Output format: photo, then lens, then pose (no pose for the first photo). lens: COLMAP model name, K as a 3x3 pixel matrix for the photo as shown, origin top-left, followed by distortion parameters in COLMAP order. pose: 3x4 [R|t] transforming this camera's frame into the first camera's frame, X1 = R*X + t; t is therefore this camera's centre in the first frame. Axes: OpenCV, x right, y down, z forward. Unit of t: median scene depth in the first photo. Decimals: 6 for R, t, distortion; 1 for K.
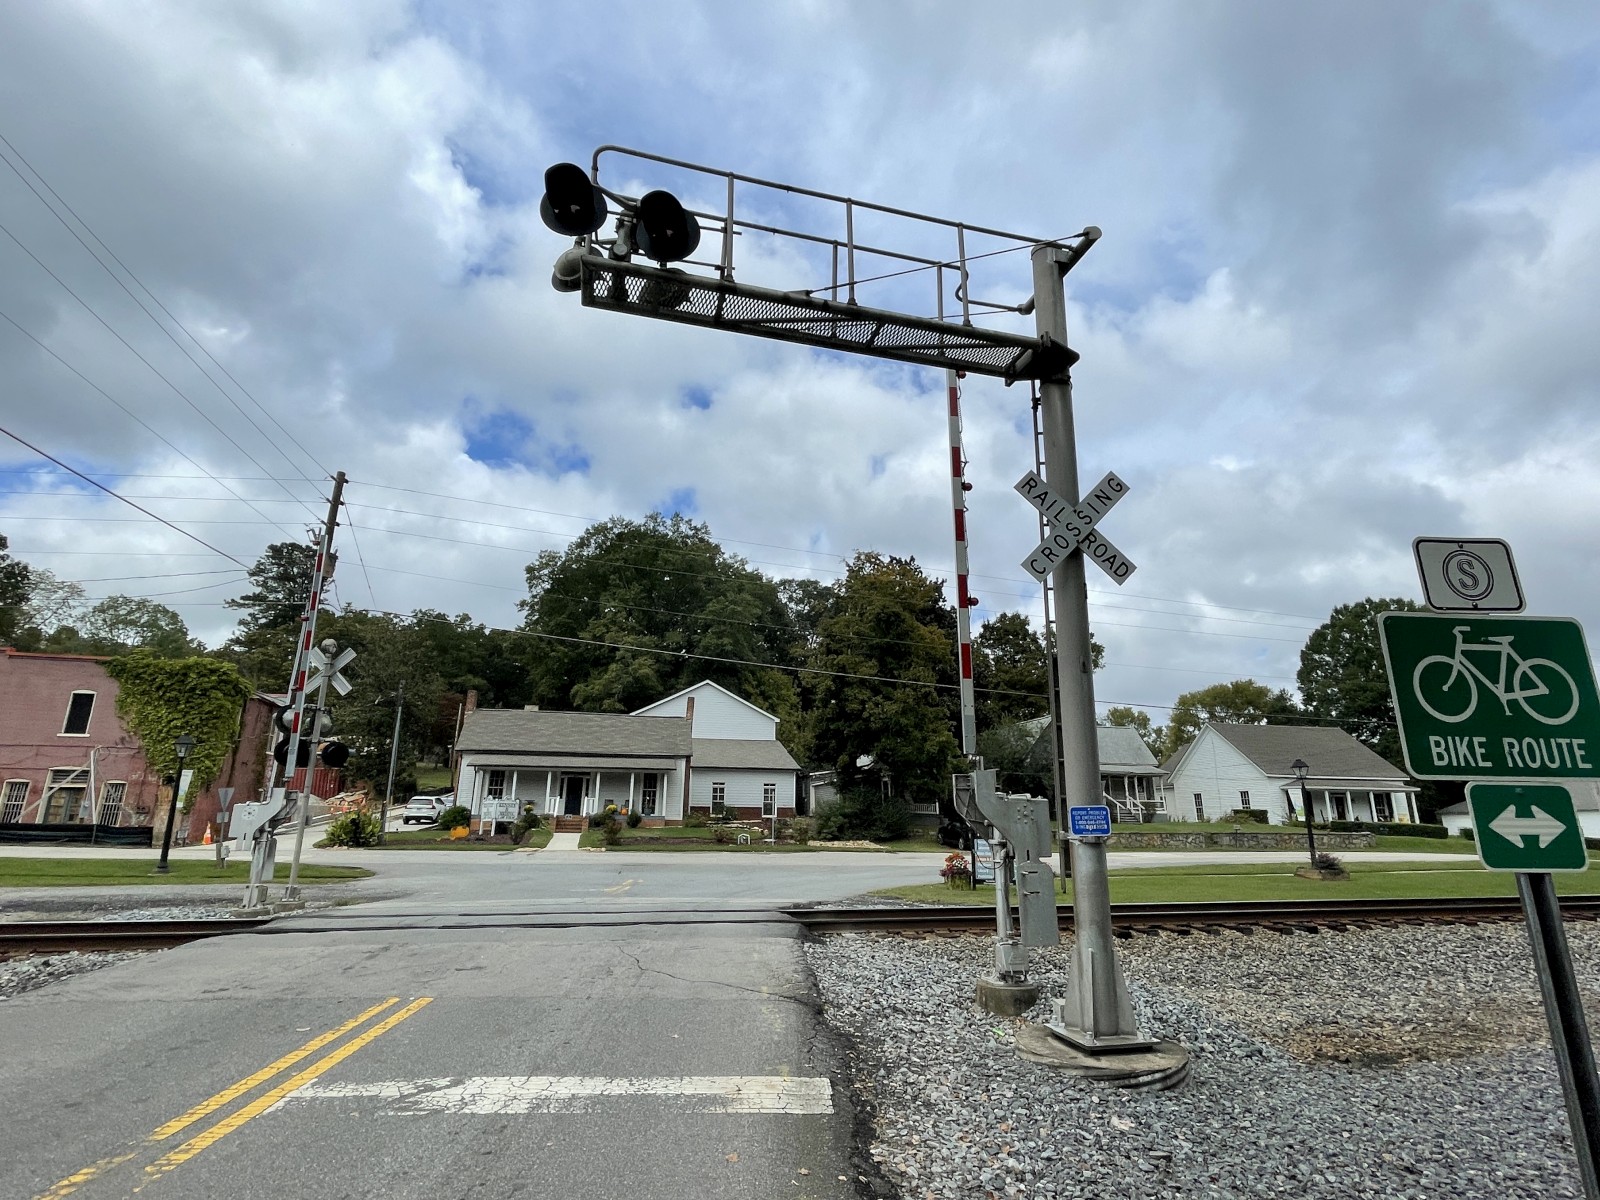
lens RADIAL K [[804.6, 0, 805.9], [0, 804.6, 604.5], [0, 0, 1]] dist [-0.006741, -0.000564]
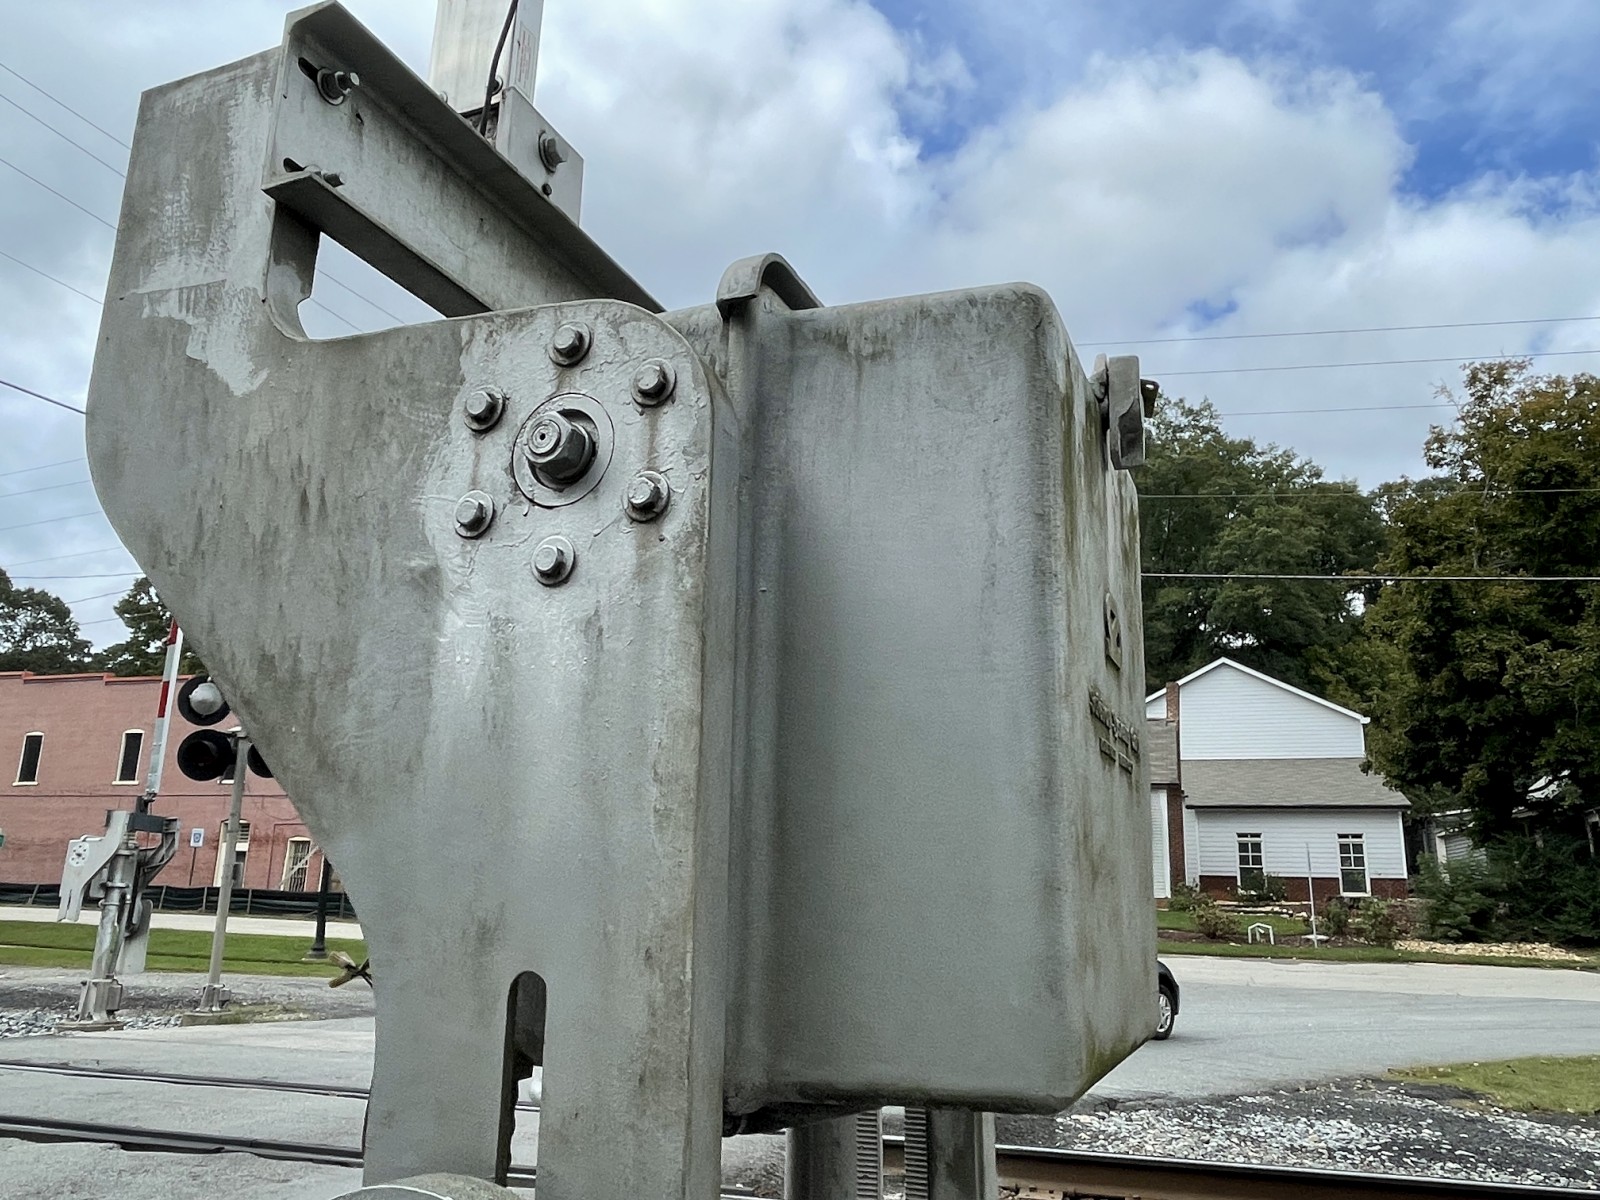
lens RADIAL K [[1193.6, 0, 802.2], [0, 1193.6, 604.7], [0, 0, 1]] dist [-0.005370, -0.004663]
pose [[0.862173, -0.109735, -0.494587, 0.066312], [0.116913, 0.993005, -0.016515, 0.053583], [0.492939, -0.043585, 0.868971, 0.176446]]
